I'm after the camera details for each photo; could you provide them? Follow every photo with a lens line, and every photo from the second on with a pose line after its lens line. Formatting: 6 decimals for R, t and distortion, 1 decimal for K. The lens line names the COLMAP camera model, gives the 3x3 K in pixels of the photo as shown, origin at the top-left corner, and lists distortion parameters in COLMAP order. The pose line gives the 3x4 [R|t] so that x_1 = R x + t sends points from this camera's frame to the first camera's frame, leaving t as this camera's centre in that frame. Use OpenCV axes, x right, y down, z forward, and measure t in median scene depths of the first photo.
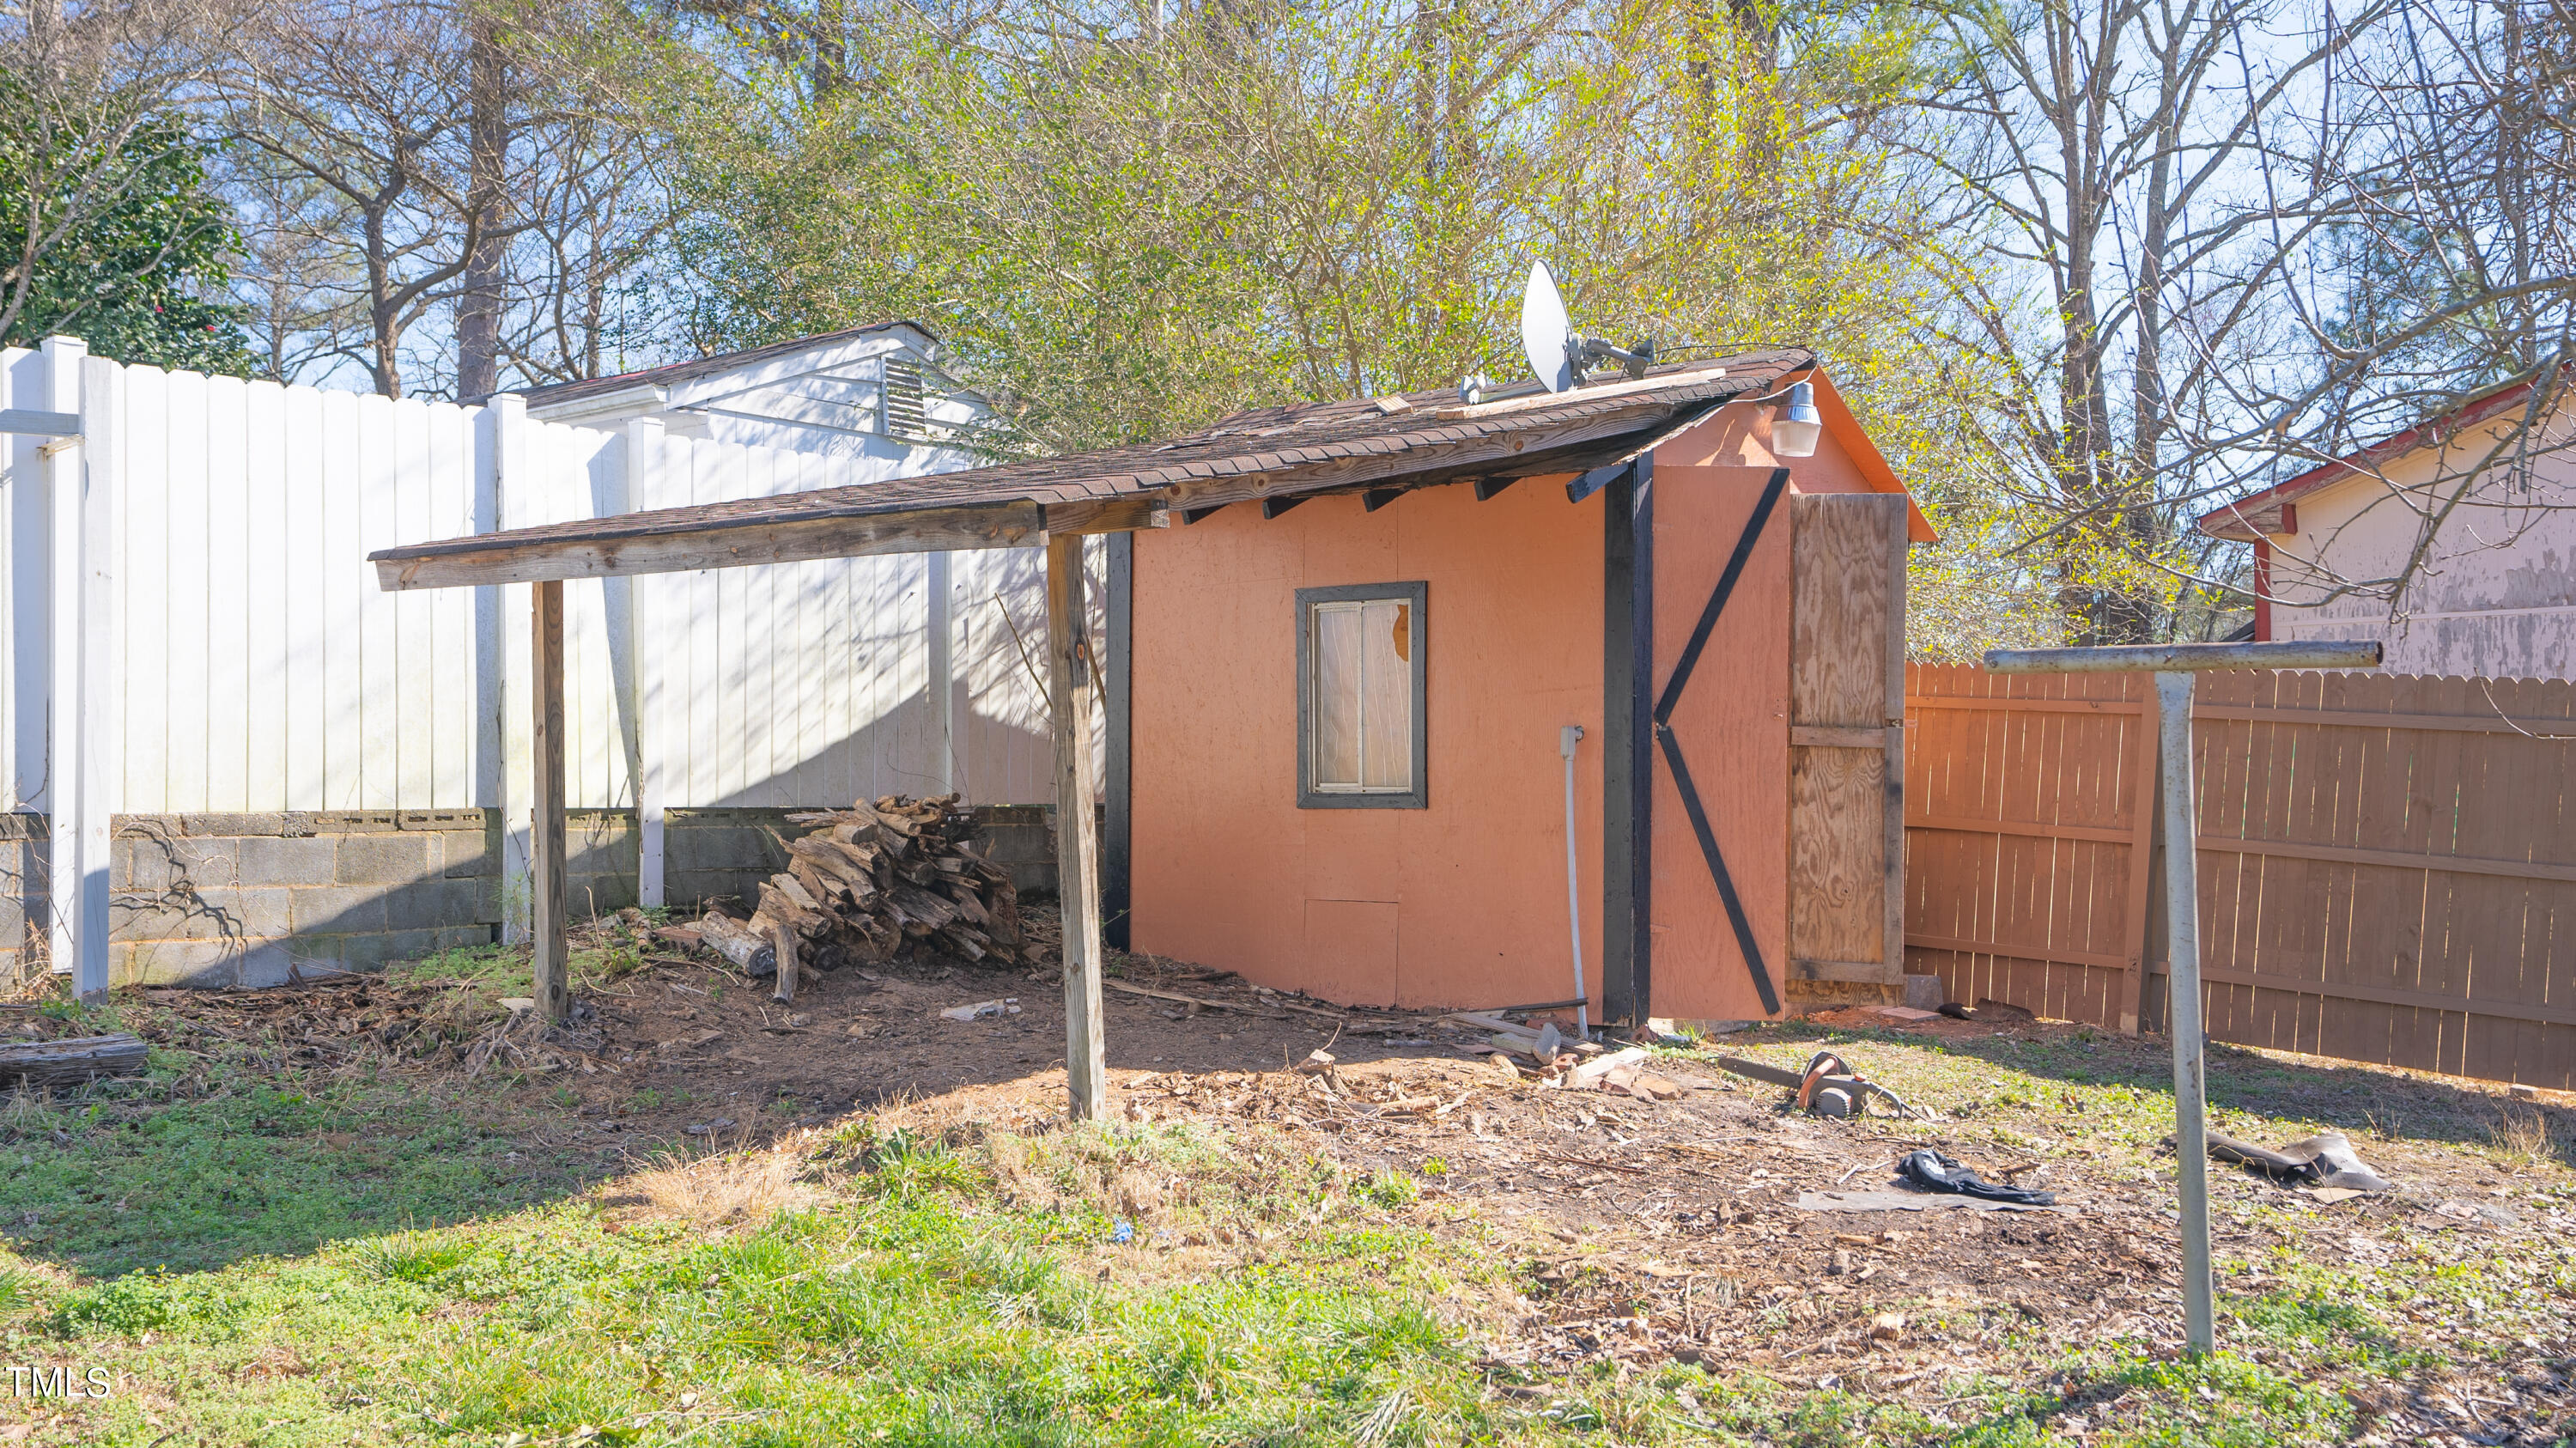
lens RADIAL K [[2462.9, 0, 1293.7], [0, 2462.9, 716.4], [0, 0, 1]] dist [0.045658, 0.079575]
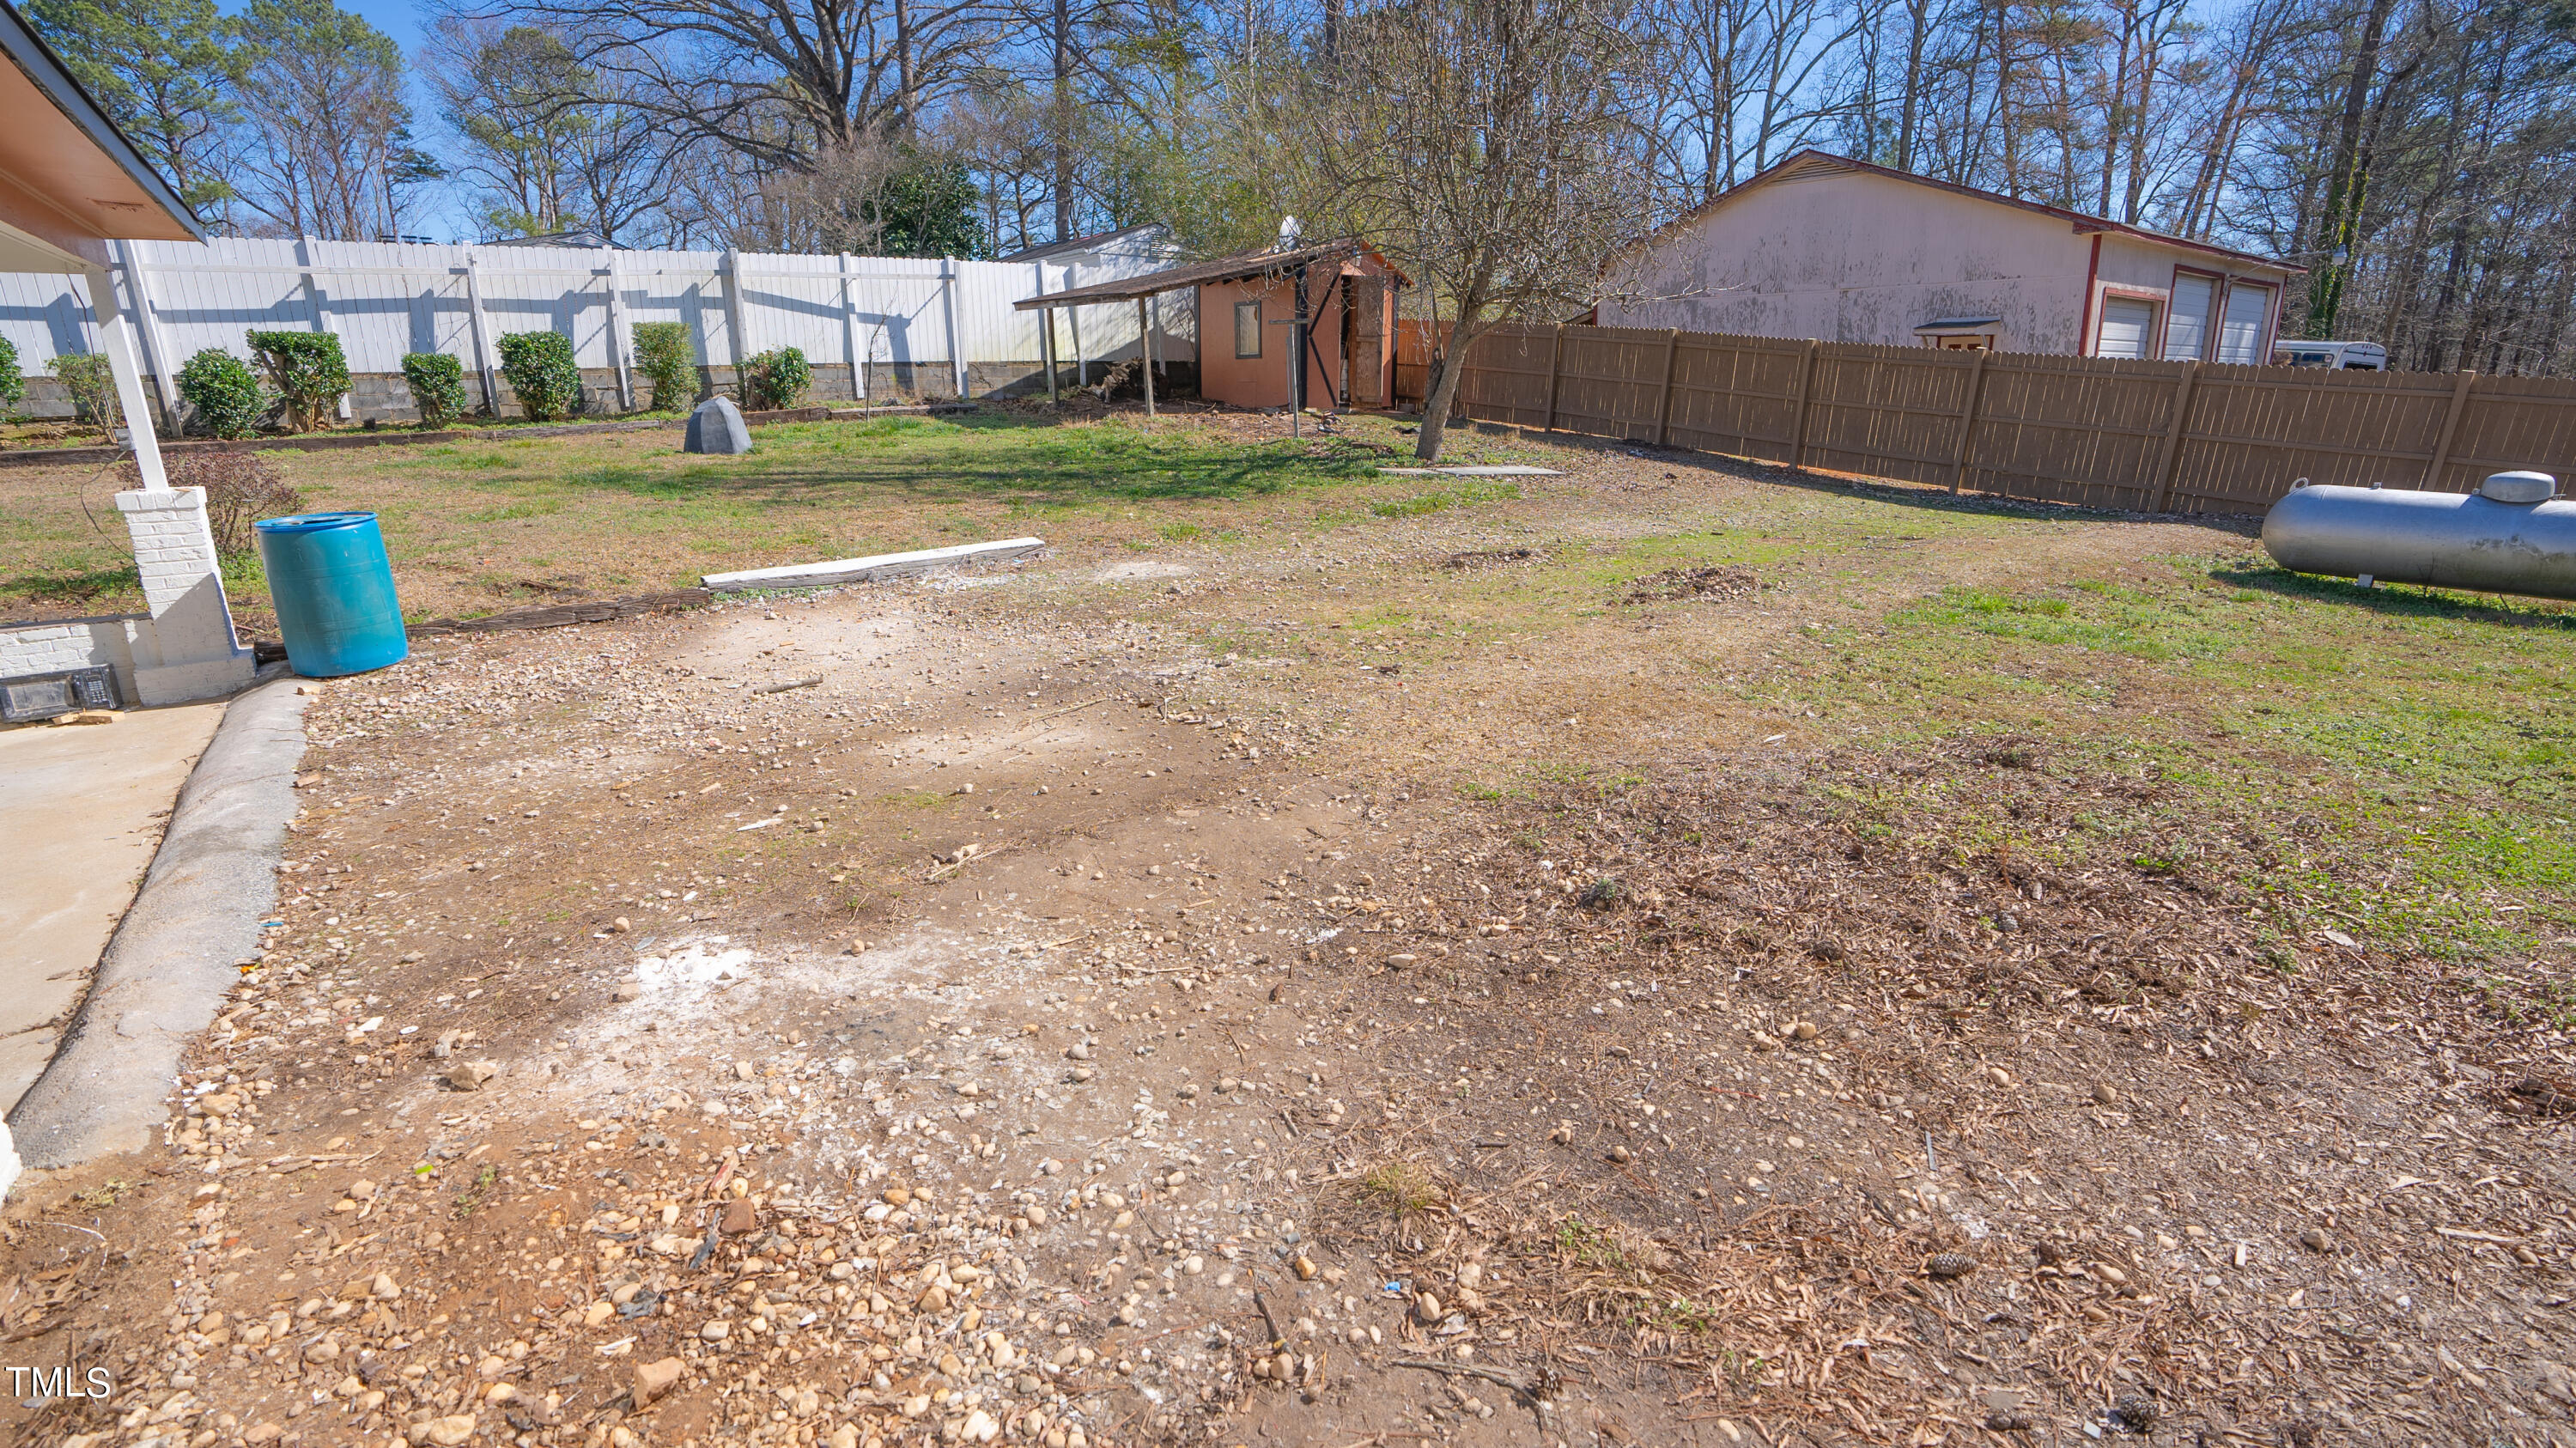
lens RADIAL K [[1196.6, 0, 1292.5], [0, 1196.6, 711.3], [0, 0, 1]] dist [-0.072138, 0.029740]
pose [[0.987344, 0.037275, -0.154152, 0.442077], [0.009780, 0.955827, 0.293768, 0.018216], [0.158293, -0.291558, 0.943365, -1.055754]]
